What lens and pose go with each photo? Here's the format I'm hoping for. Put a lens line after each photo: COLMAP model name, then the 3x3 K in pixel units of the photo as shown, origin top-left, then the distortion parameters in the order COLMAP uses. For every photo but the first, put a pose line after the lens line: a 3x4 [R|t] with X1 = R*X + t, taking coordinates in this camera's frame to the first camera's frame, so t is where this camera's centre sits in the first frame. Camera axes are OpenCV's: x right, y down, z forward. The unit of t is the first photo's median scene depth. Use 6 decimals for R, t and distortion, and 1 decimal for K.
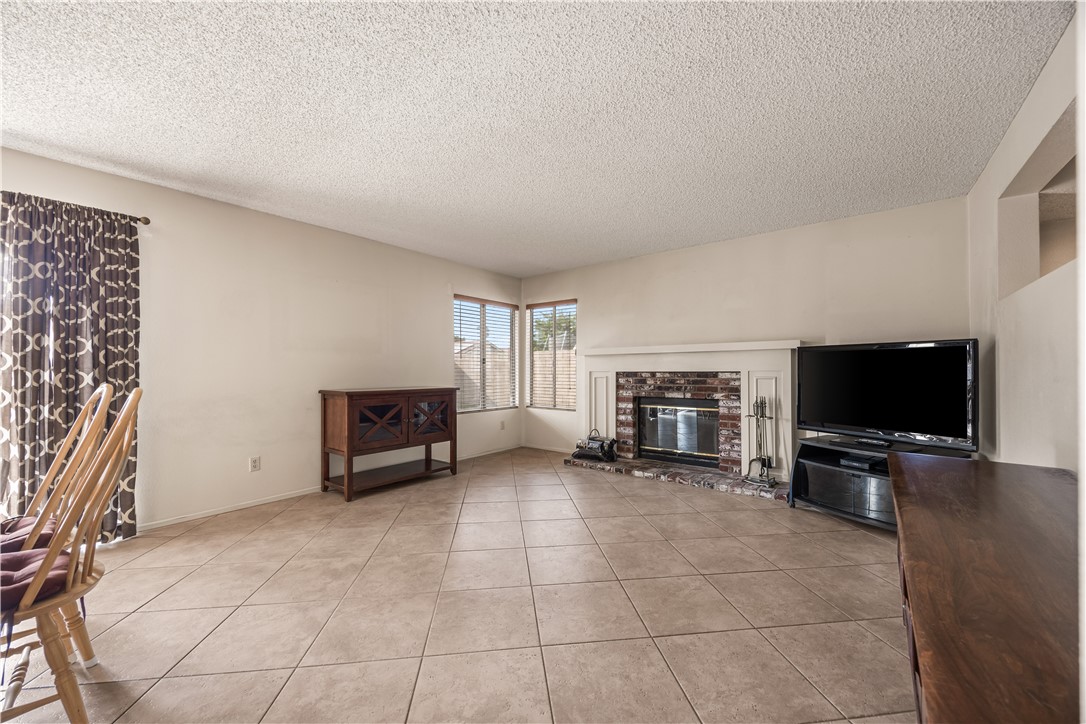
lens RADIAL K [[414.8, 0, 547.9], [0, 414.8, 368.0], [0, 0, 1]] dist [-0.001785, -0.000061]
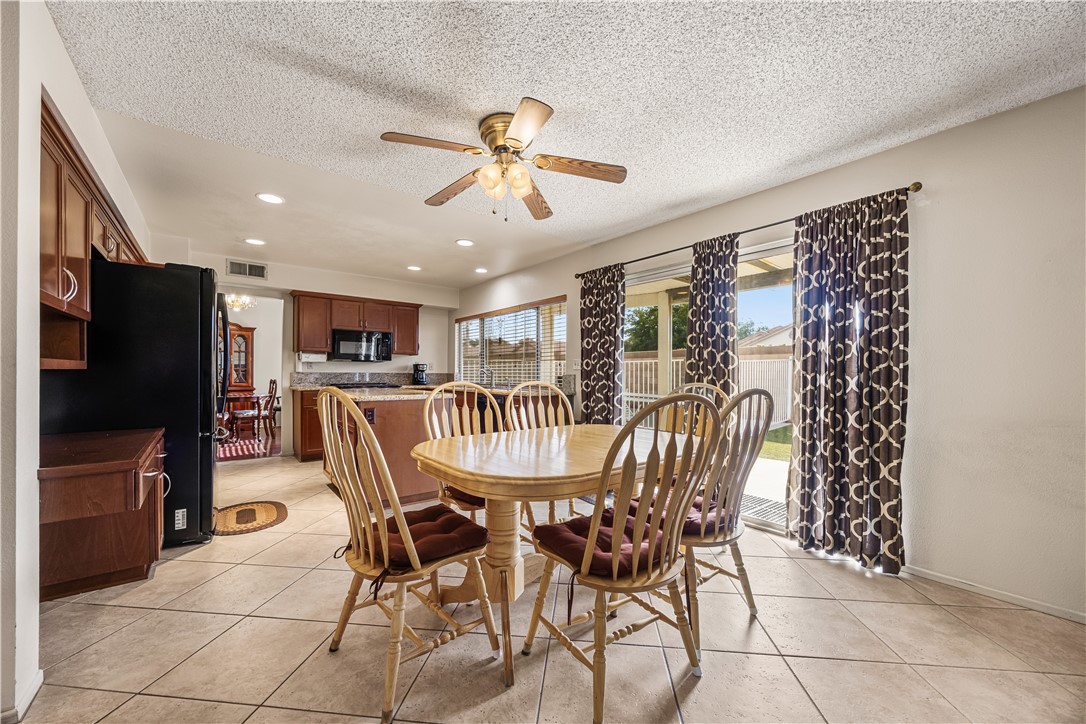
lens RADIAL K [[414.8, 0, 545.3], [0, 414.8, 373.1], [0, 0, 1]] dist [-0.001785, -0.000061]
pose [[-0.229011, 0.005405, -0.973409, -0.035226], [-0.002684, 0.999977, 0.006184, -0.001400], [0.973420, 0.004029, -0.228991, 0.517802]]
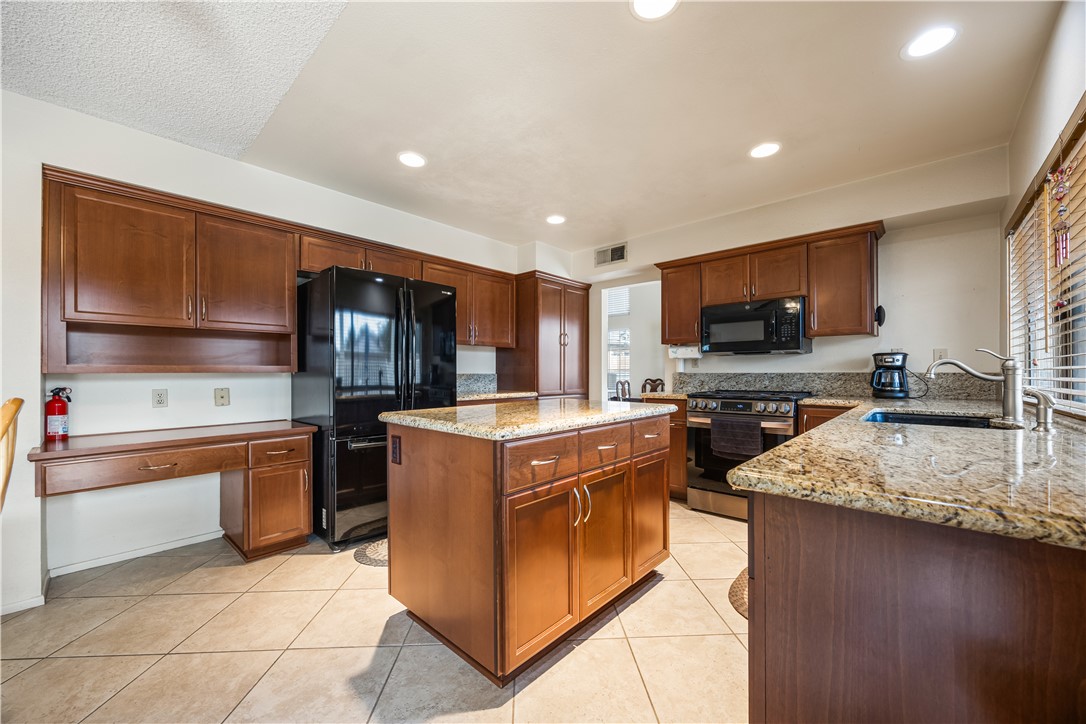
lens RADIAL K [[414.8, 0, 551.2], [0, 414.8, 371.6], [0, 0, 1]] dist [-0.001785, -0.000061]
pose [[-0.997380, 0.010592, 0.071560, -1.407377], [0.010298, 0.999937, -0.004475, 0.008256], [-0.071603, -0.003726, -0.997426, 0.415104]]
